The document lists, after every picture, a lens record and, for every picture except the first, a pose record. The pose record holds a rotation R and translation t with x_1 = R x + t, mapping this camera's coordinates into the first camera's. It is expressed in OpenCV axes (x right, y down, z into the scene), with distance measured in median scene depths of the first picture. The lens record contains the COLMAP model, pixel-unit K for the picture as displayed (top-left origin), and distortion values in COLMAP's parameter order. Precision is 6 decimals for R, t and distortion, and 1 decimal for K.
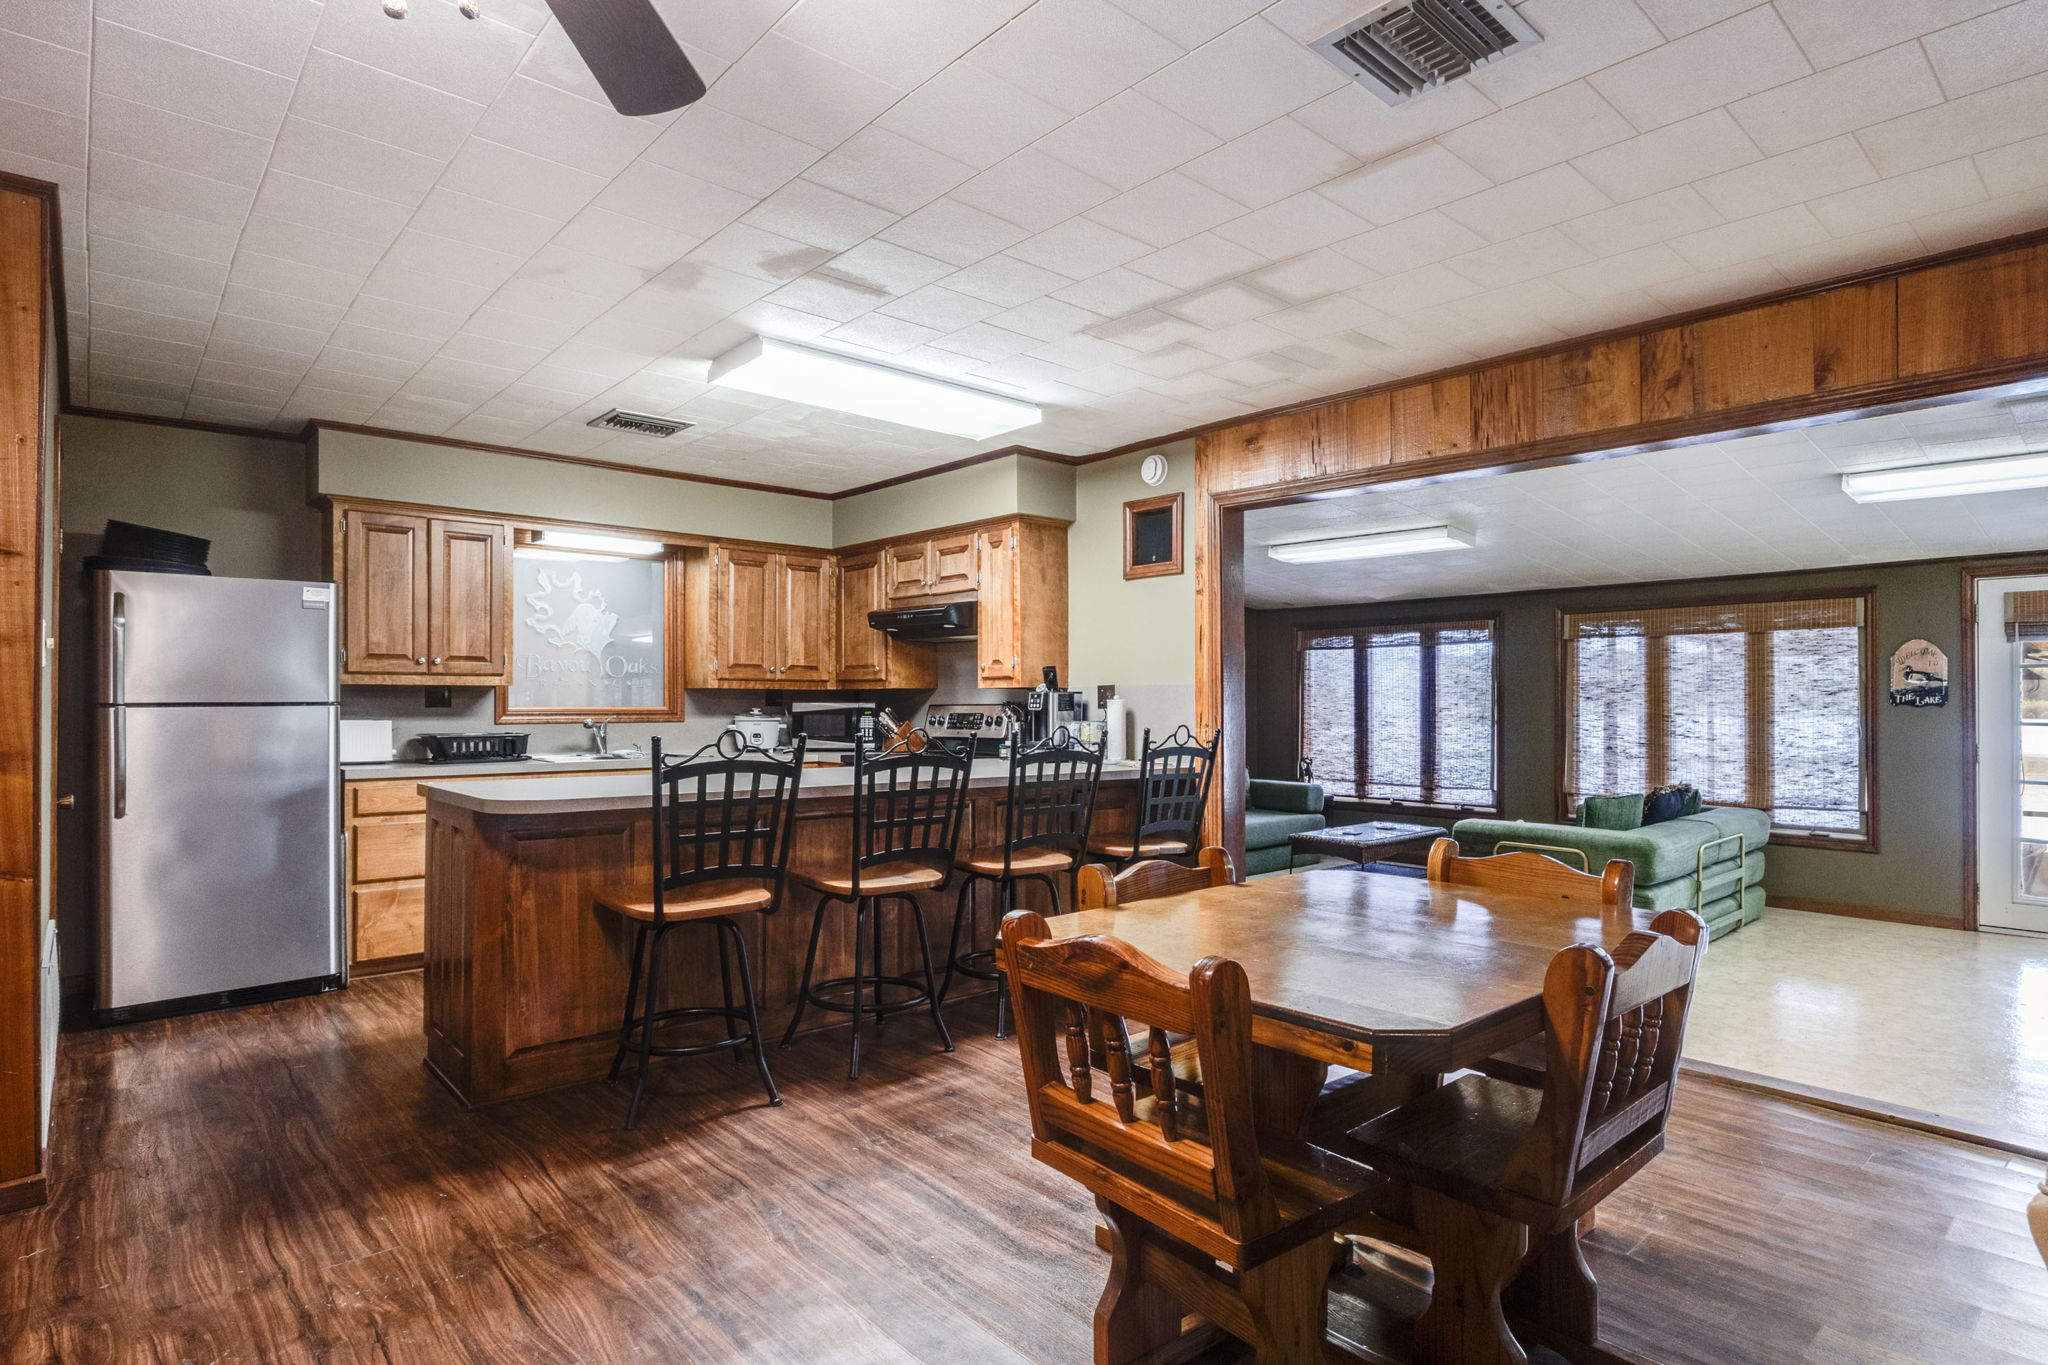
lens RADIAL K [[1066.5, 0, 1019.1], [0, 1066.5, 698.1], [0, 0, 1]] dist [-0.005868, 0.000098]
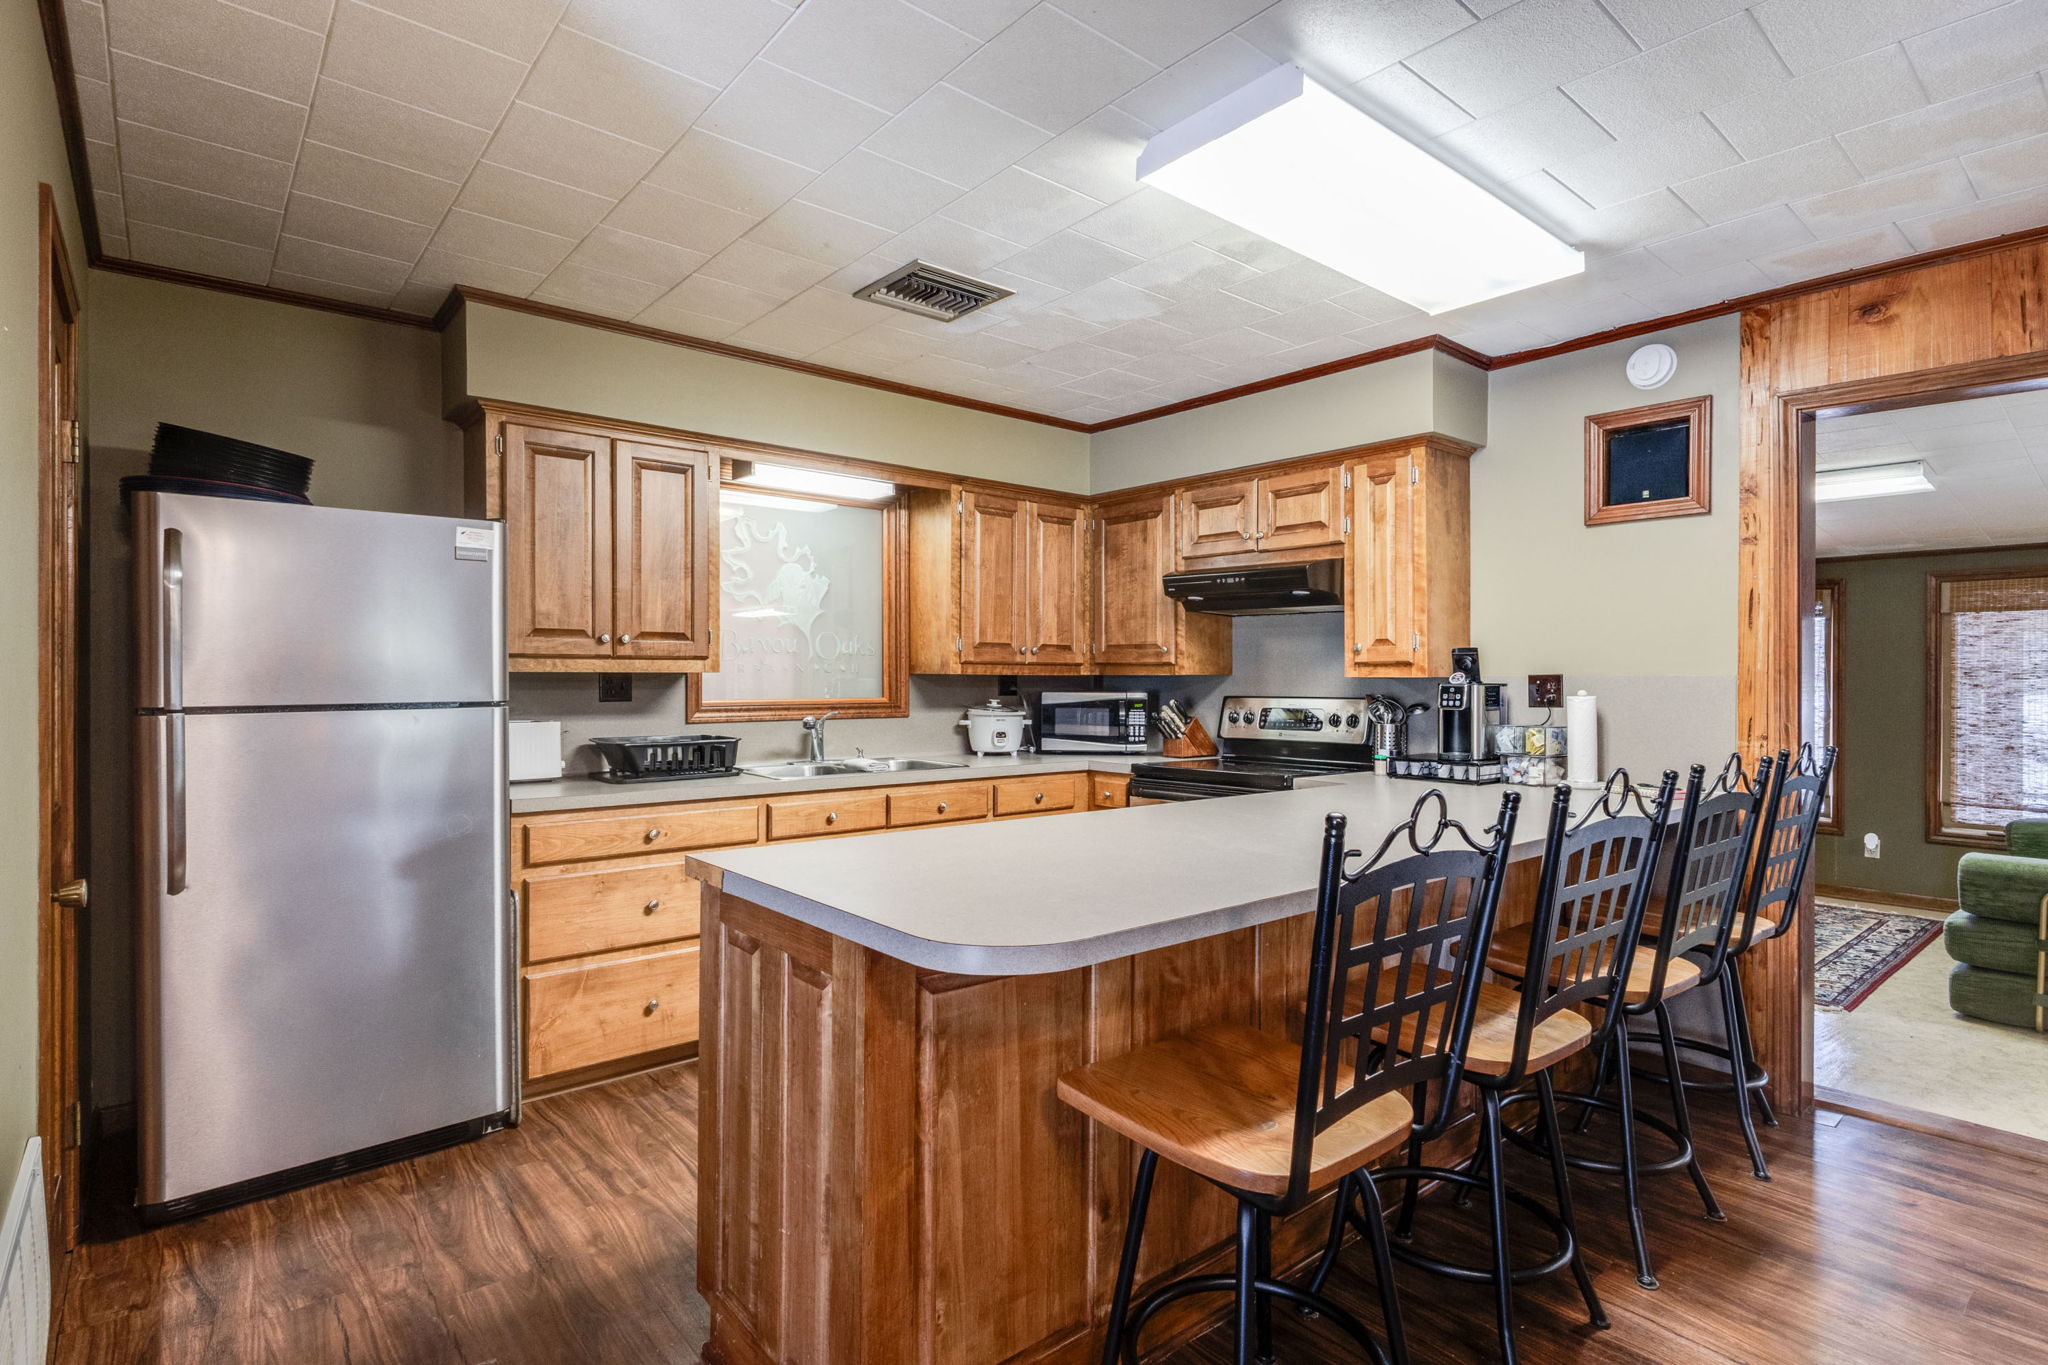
lens RADIAL K [[1009.3, 0, 1024.0], [0, 1009.3, 682.5], [0, 0, 1]] dist [0.003932, -0.000283]
pose [[0.999761, 0.003148, -0.021637, -0.257682], [-0.002905, 0.999932, 0.011272, -0.013704], [0.021671, -0.011207, 0.999702, 0.319564]]
